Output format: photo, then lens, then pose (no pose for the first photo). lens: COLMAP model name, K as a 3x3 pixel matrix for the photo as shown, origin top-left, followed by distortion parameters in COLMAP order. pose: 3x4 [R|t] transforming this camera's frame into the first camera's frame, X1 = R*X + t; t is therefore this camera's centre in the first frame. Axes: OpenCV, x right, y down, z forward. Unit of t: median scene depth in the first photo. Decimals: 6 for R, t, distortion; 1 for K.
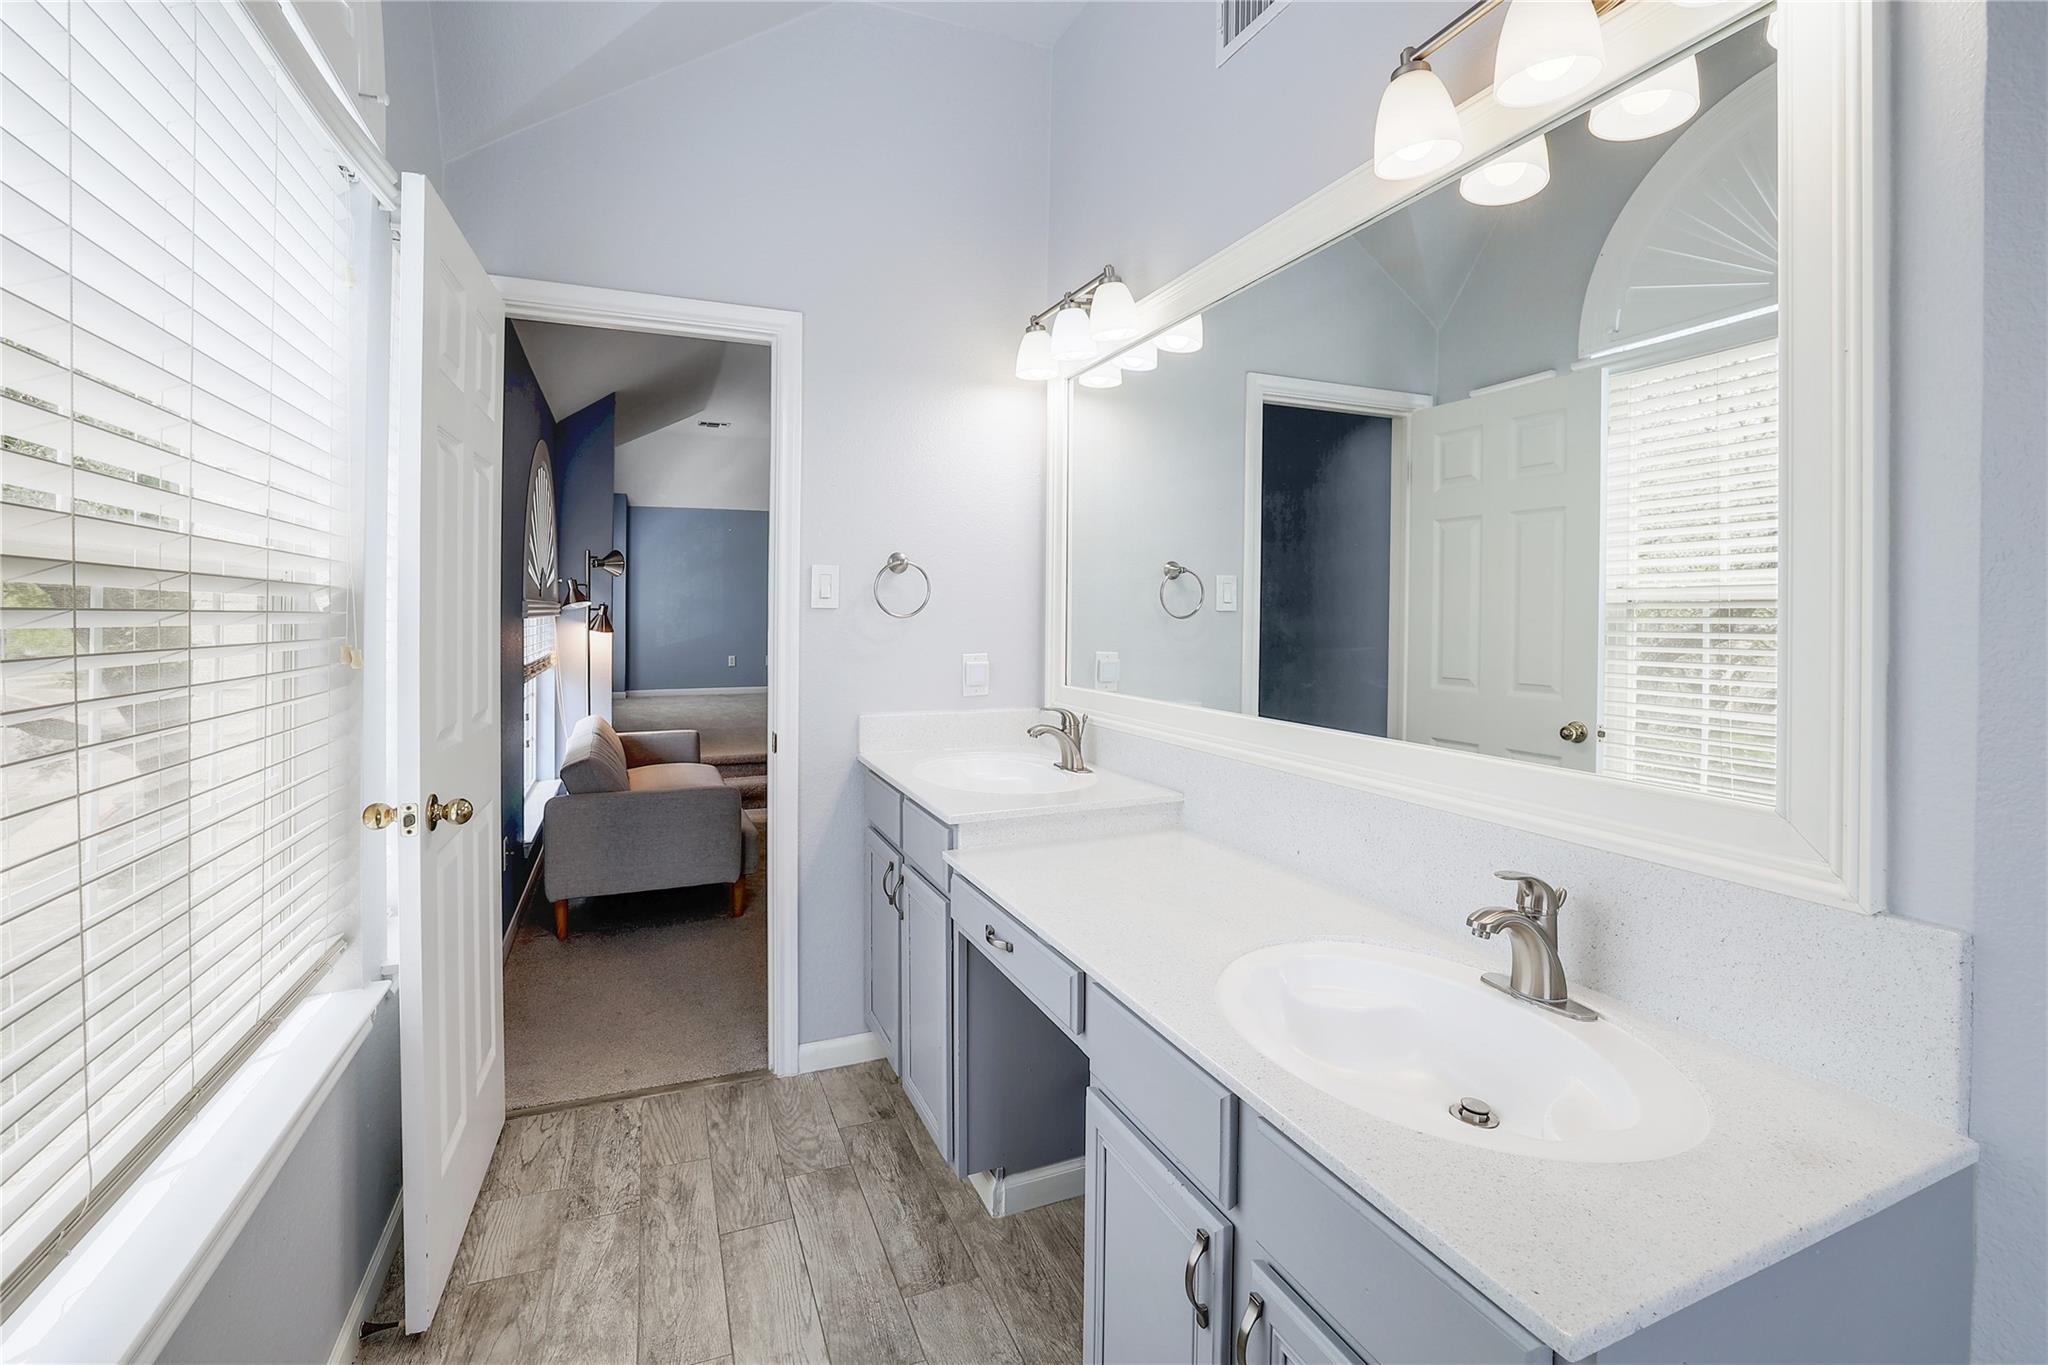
lens RADIAL K [[898.4, 0, 1008.2], [0, 898.4, 616.5], [0, 0, 1]] dist [-0.004015, 0.001012]
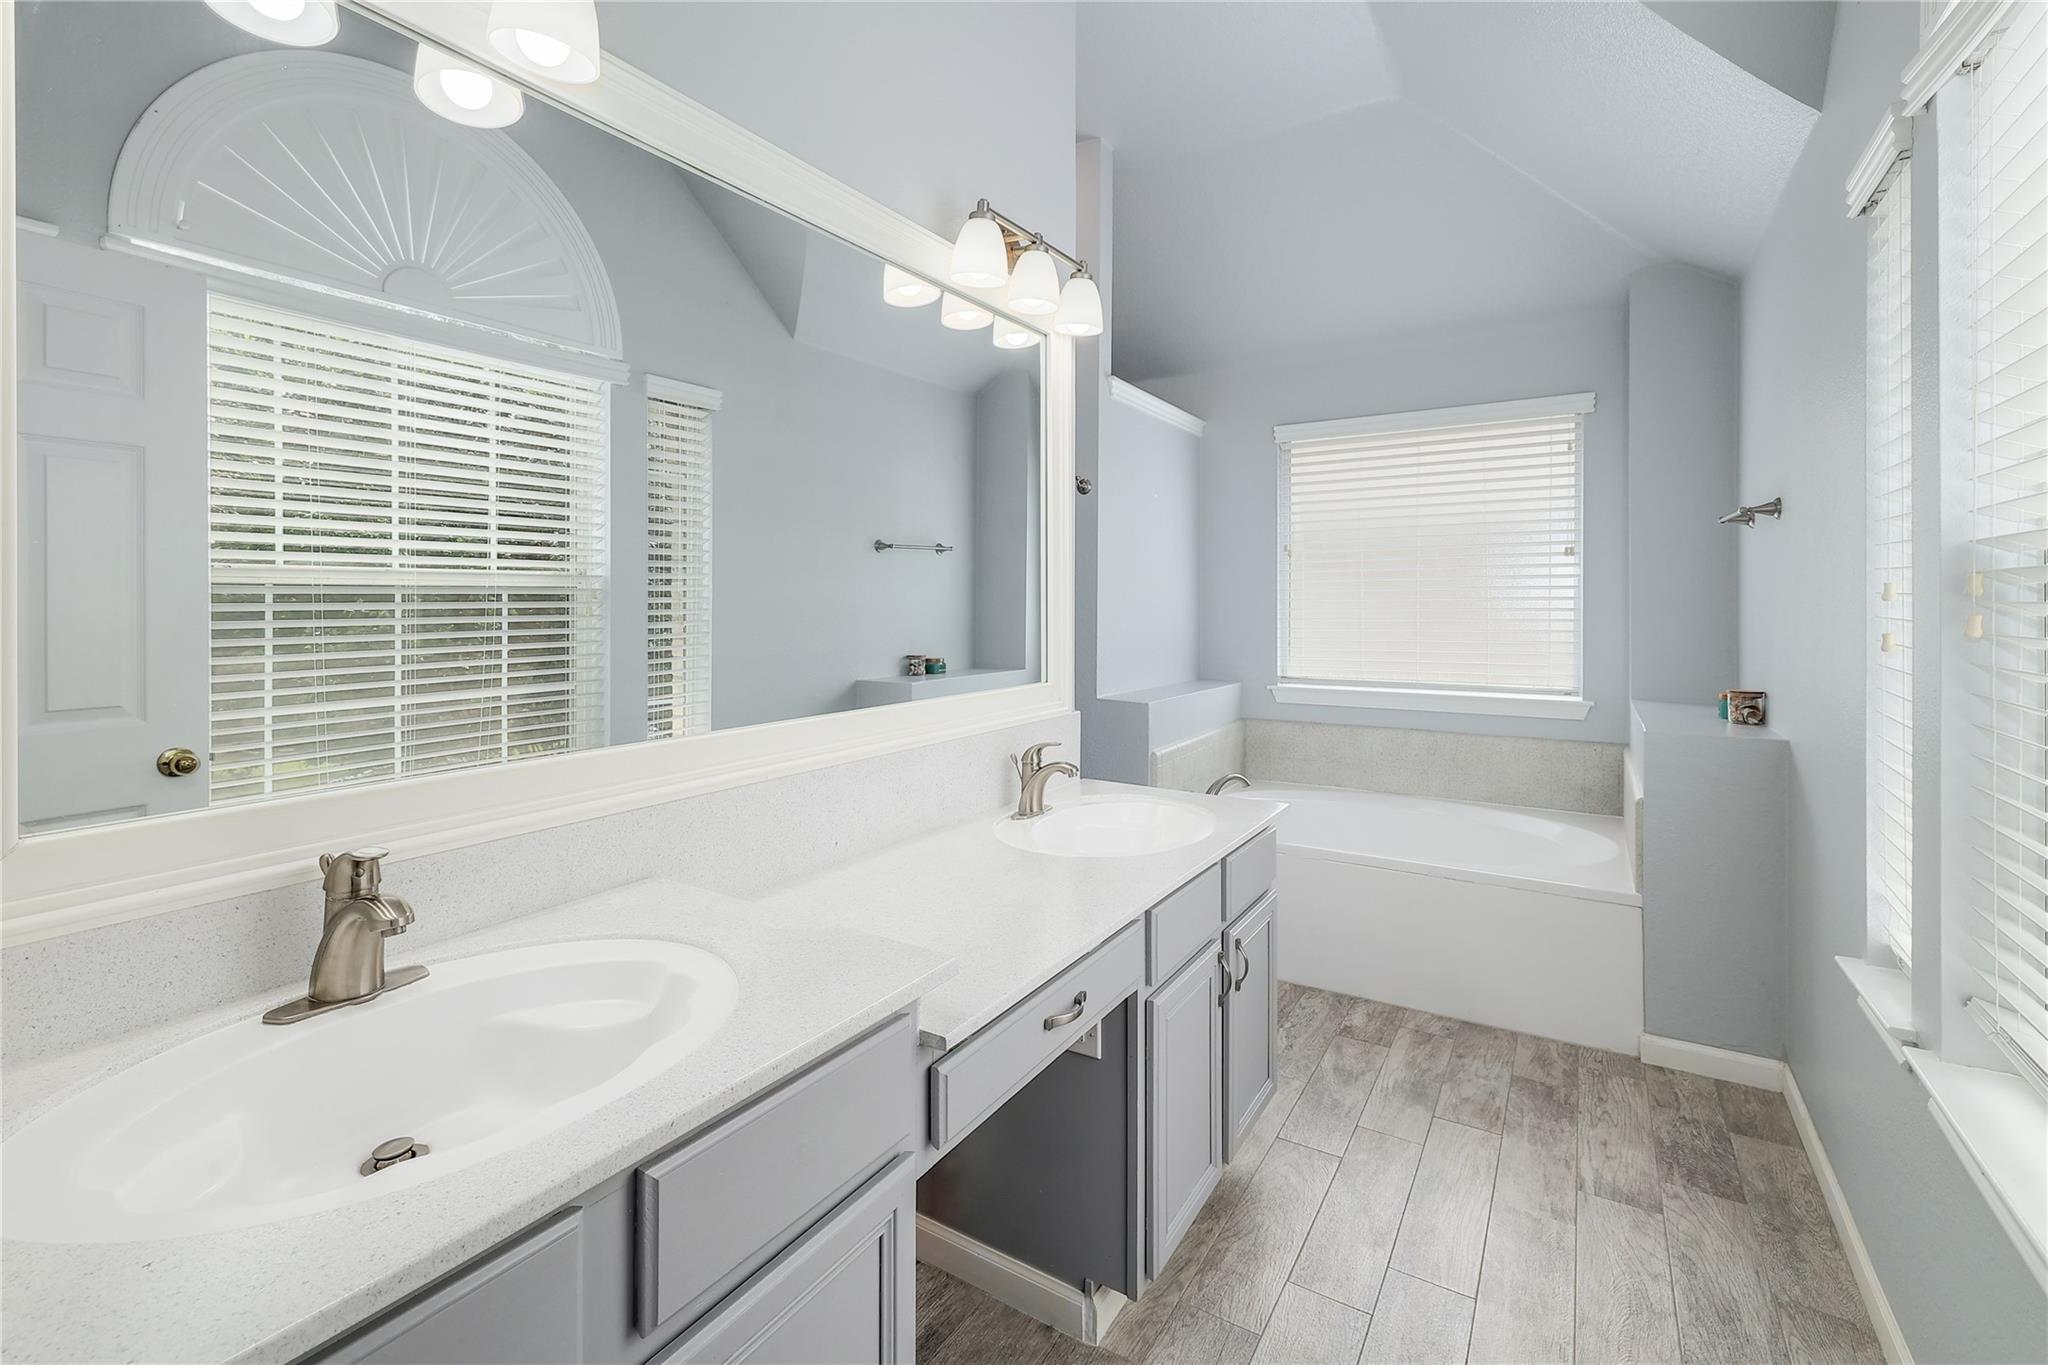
lens RADIAL K [[898.4, 0, 1033.1], [0, 898.4, 592.2], [0, 0, 1]] dist [-0.004015, 0.001012]
pose [[-0.569508, 0.006445, 0.821961, -0.548530], [0.010739, 0.999942, -0.000400, -0.002471], [-0.821916, 0.008599, -0.569544, 1.268339]]
